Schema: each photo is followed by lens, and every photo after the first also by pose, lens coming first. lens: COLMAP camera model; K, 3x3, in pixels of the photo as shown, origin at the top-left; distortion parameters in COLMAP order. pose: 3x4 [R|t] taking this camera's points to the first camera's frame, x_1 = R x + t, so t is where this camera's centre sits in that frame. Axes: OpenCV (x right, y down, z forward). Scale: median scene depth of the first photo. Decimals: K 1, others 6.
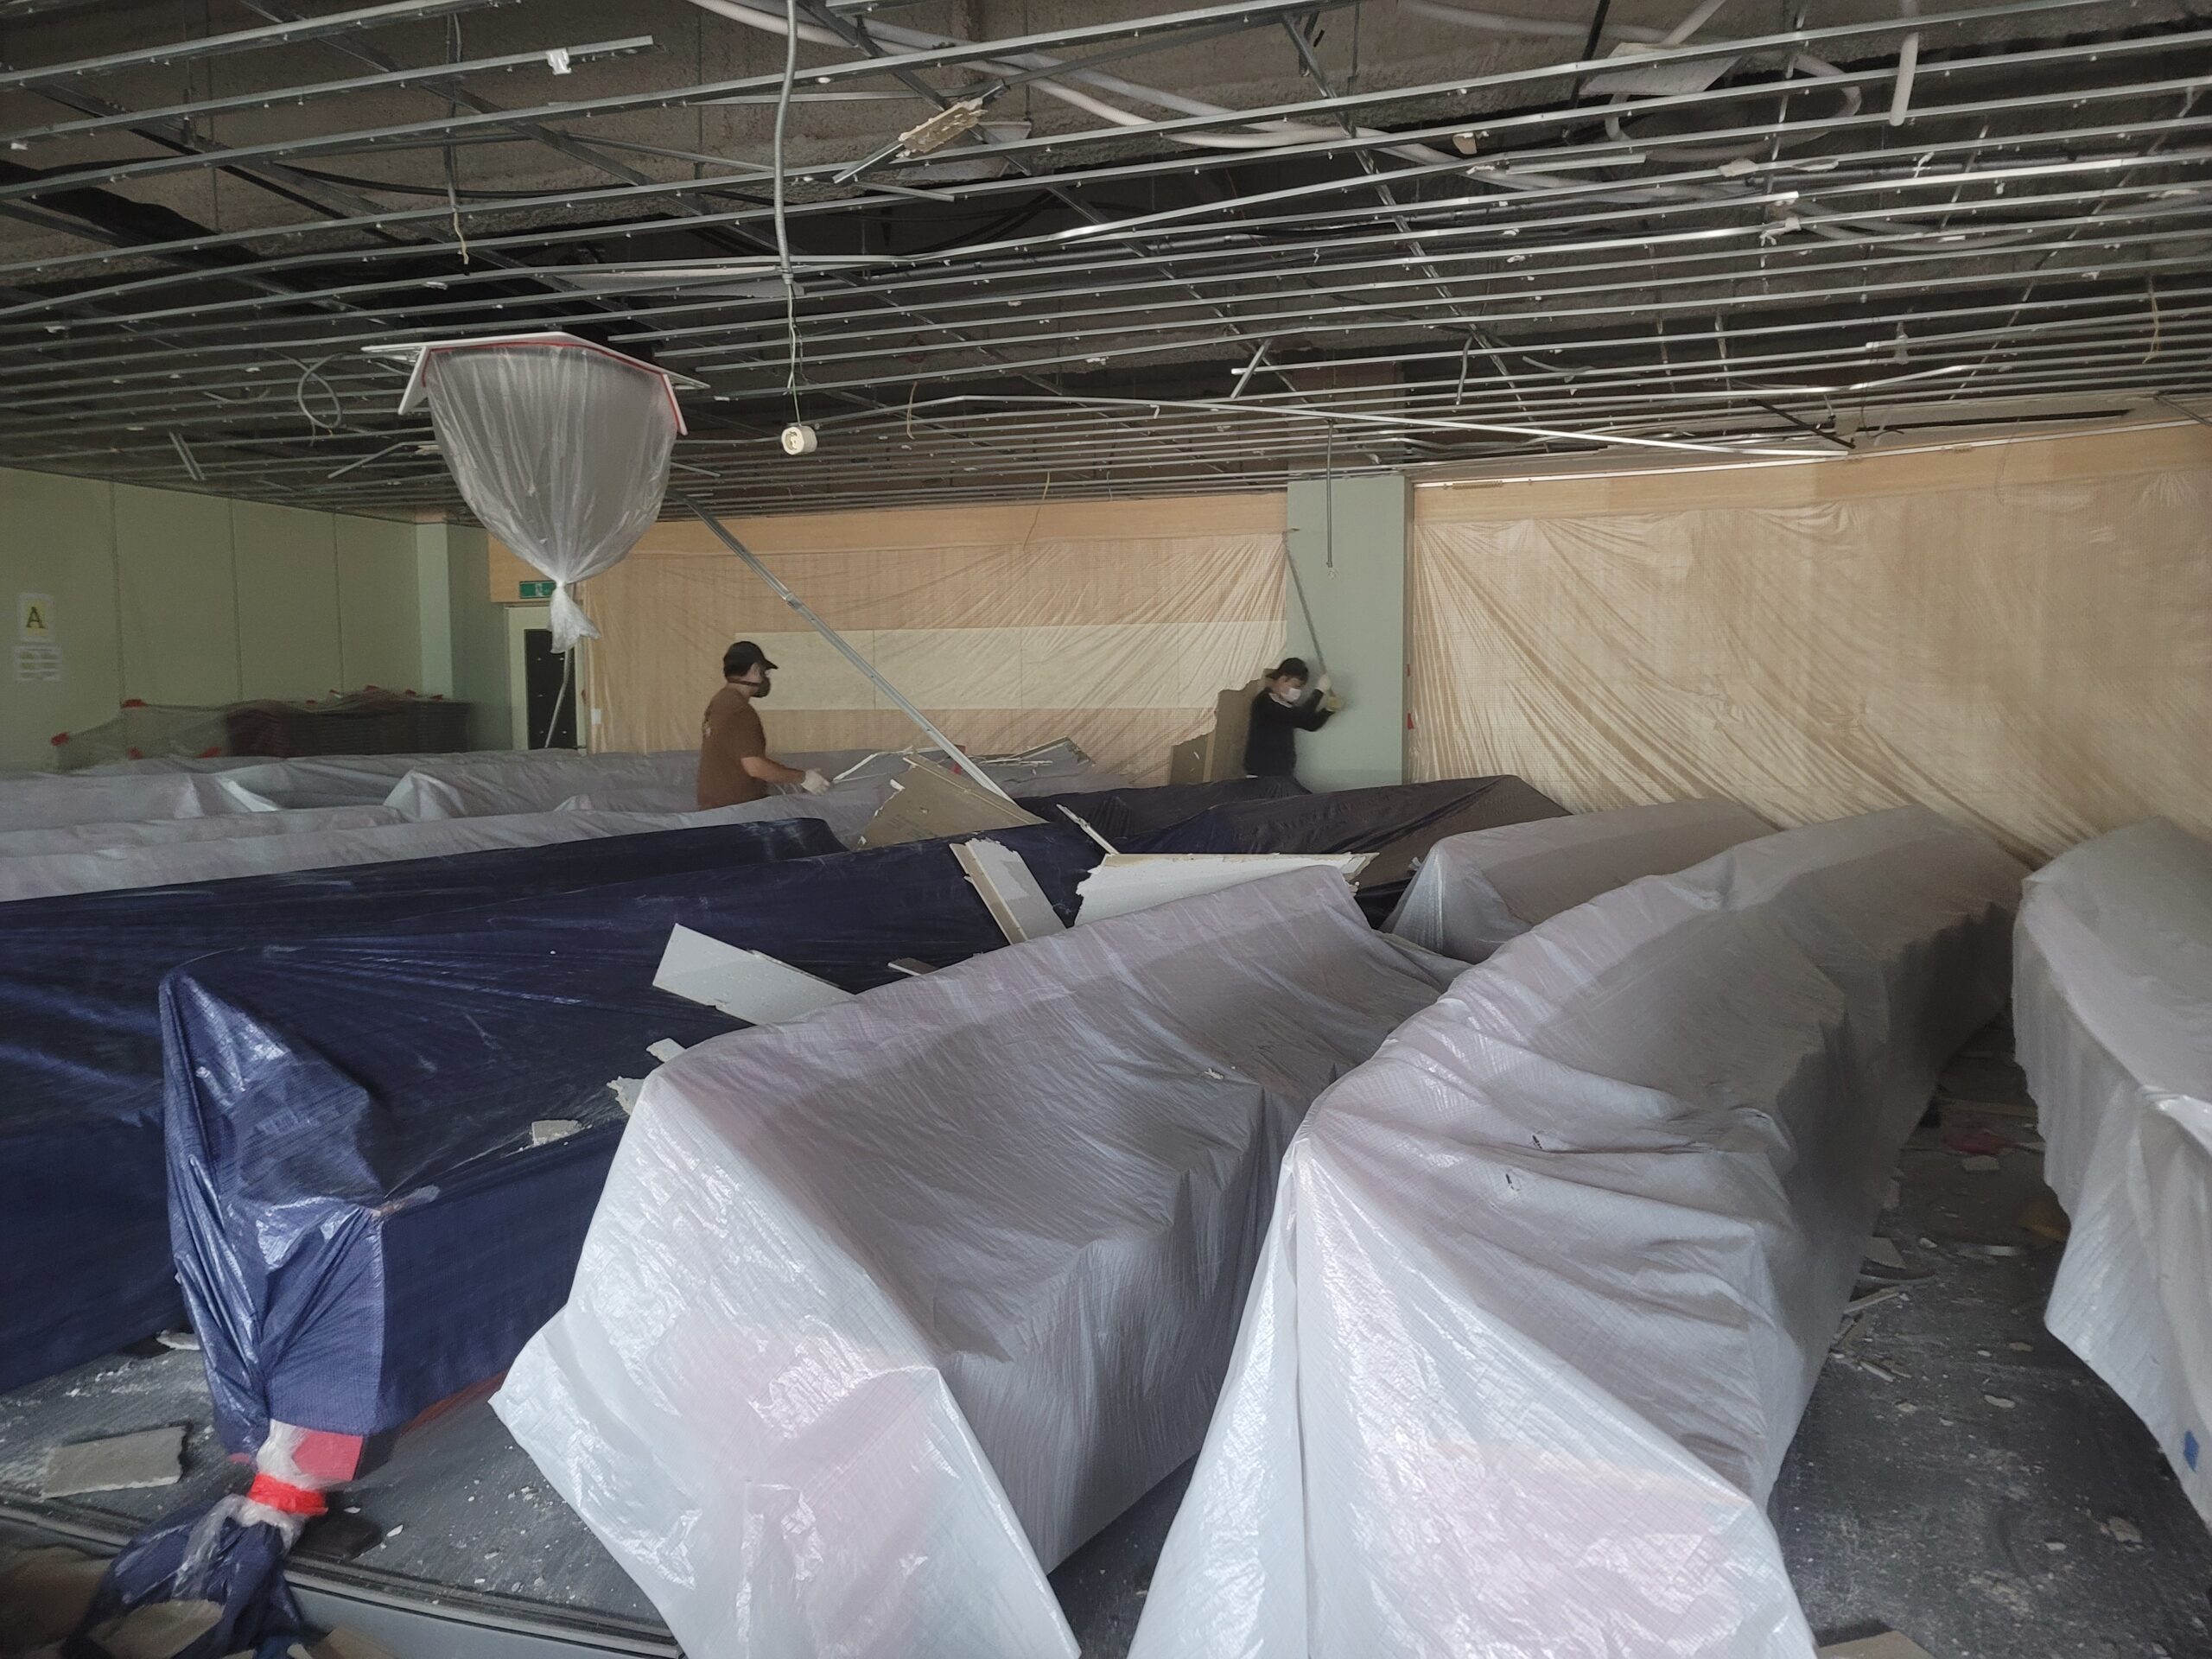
lens RADIAL K [[1615.2, 0, 1120.0], [0, 1615.2, 819.5], [0, 0, 1]] dist [0.062218, -0.032951]
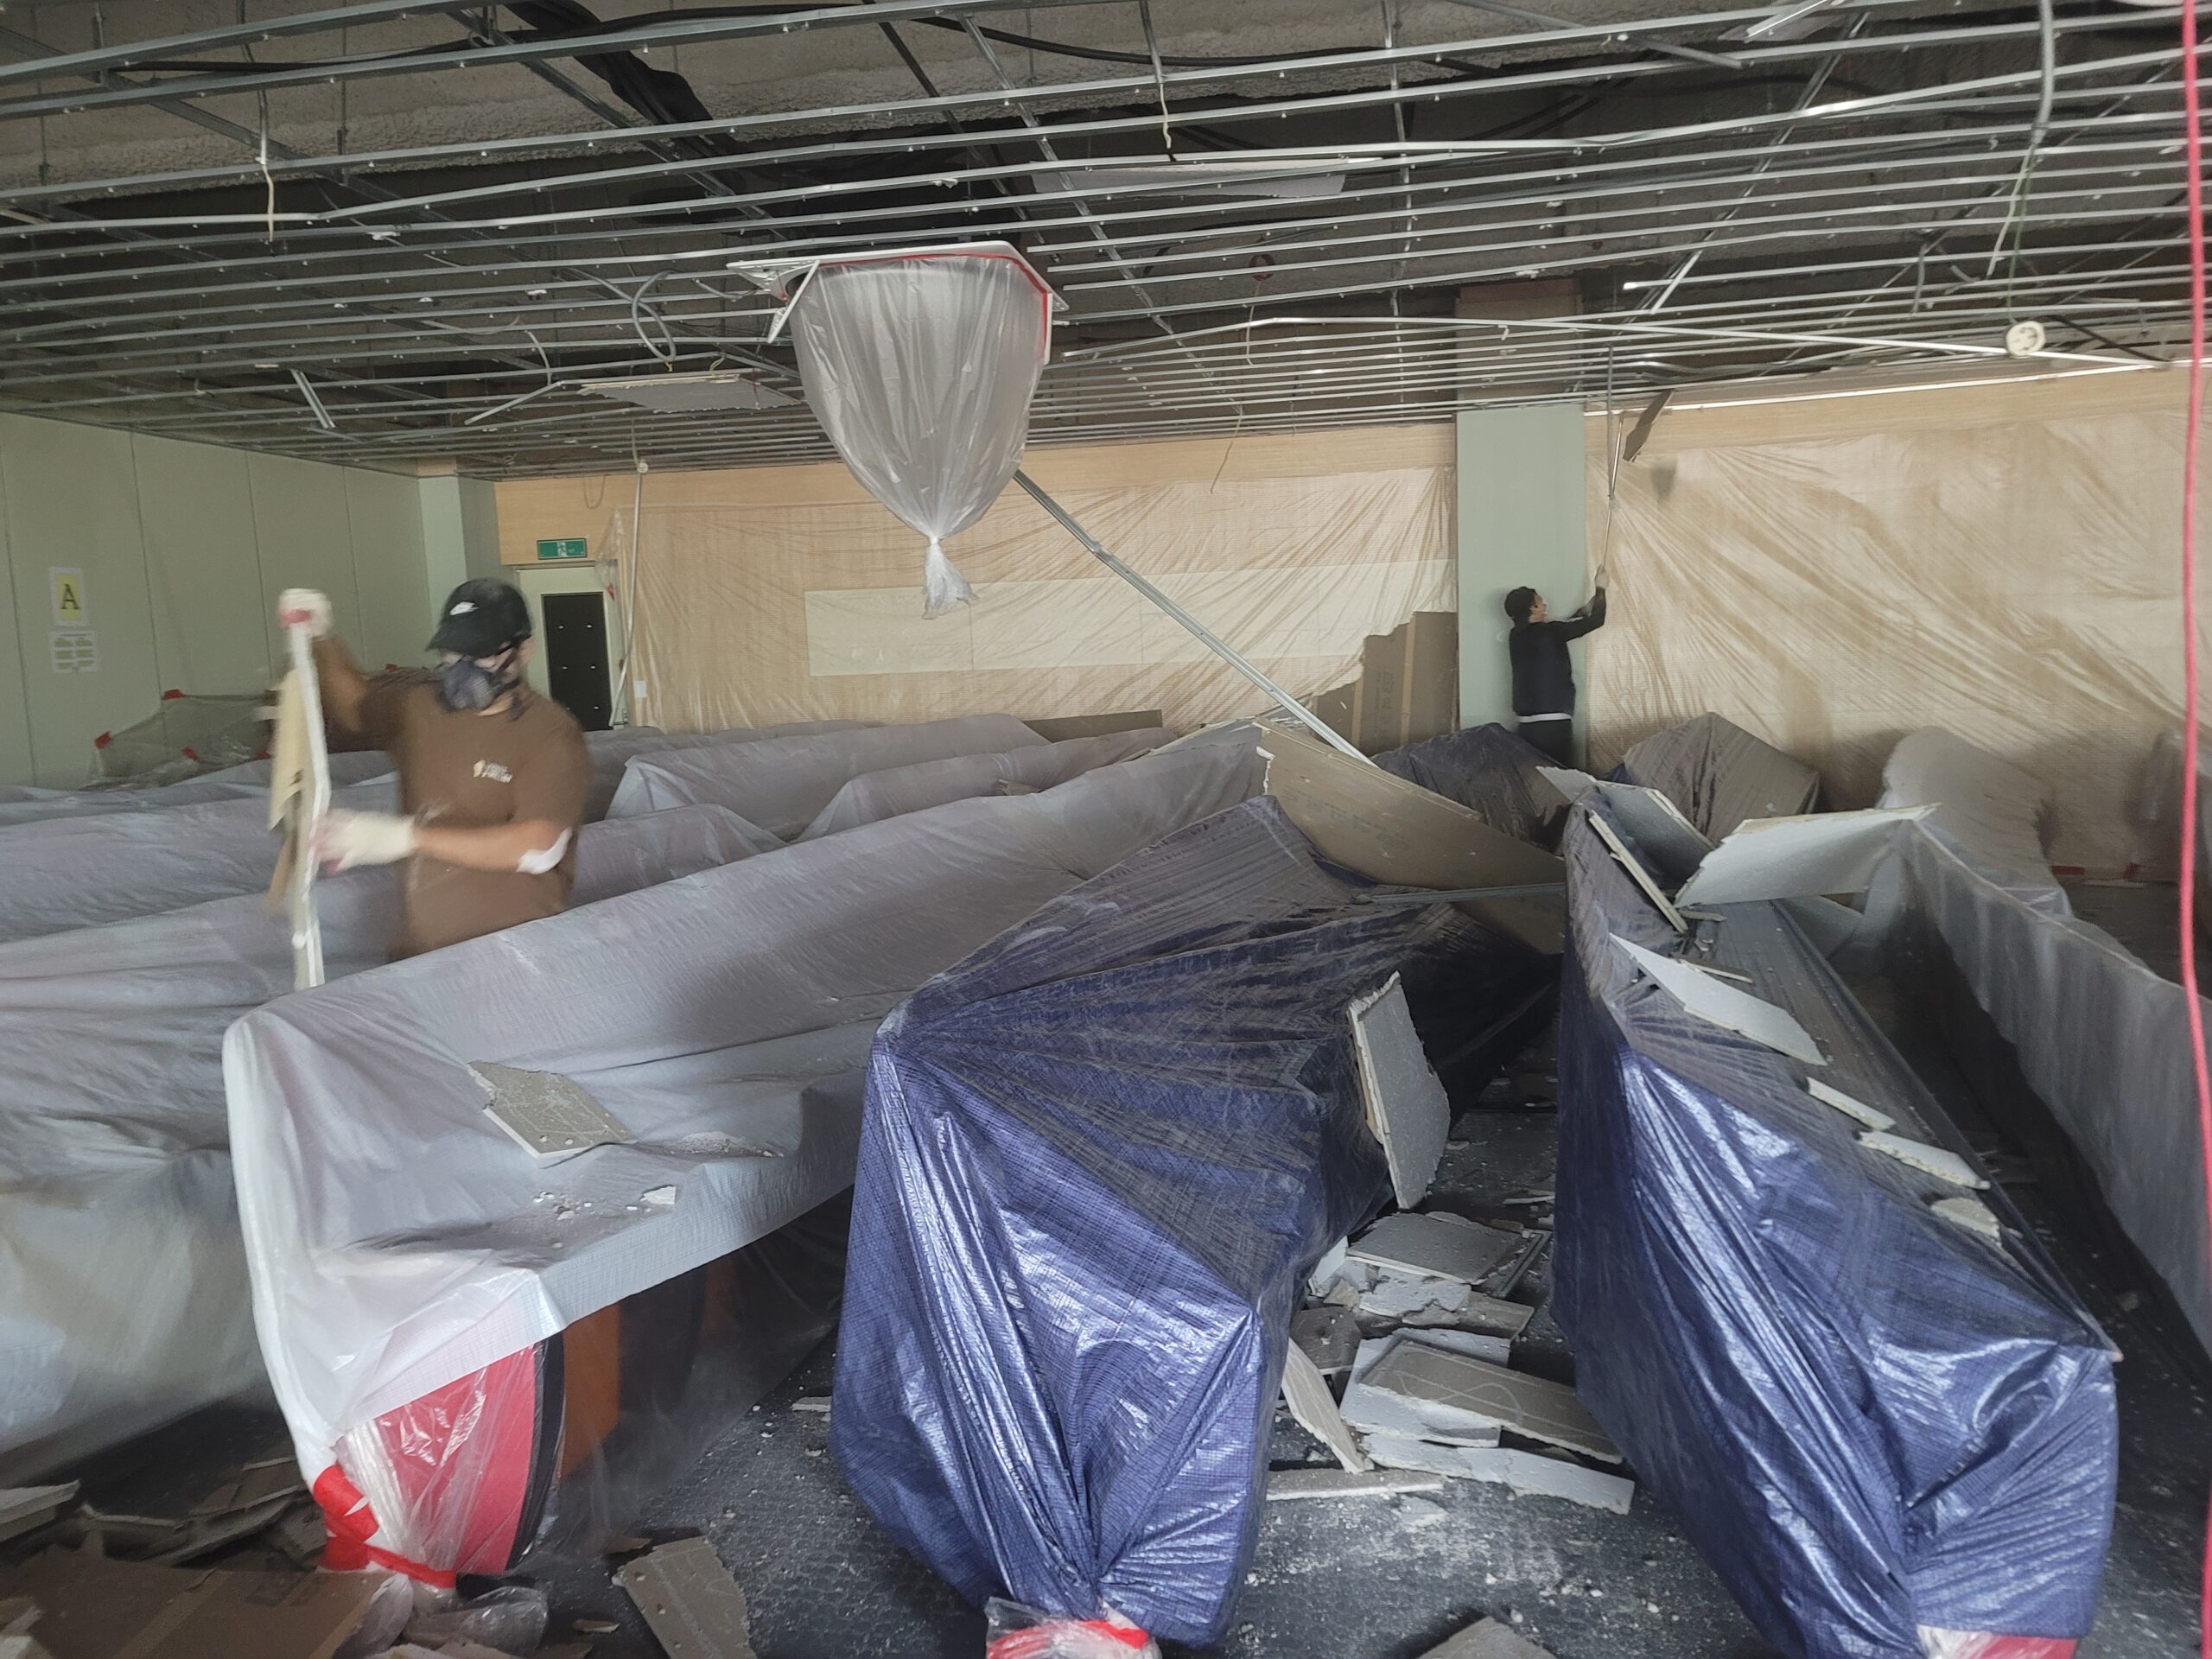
lens RADIAL K [[1615.2, 0, 1102.2], [0, 1615.2, 837.8], [0, 0, 1]] dist [0.062218, -0.032951]
pose [[0.986523, -0.053541, 0.154618, -0.297685], [0.046668, 0.997769, 0.047747, -0.017110], [-0.156829, -0.039887, 0.986820, 0.094552]]
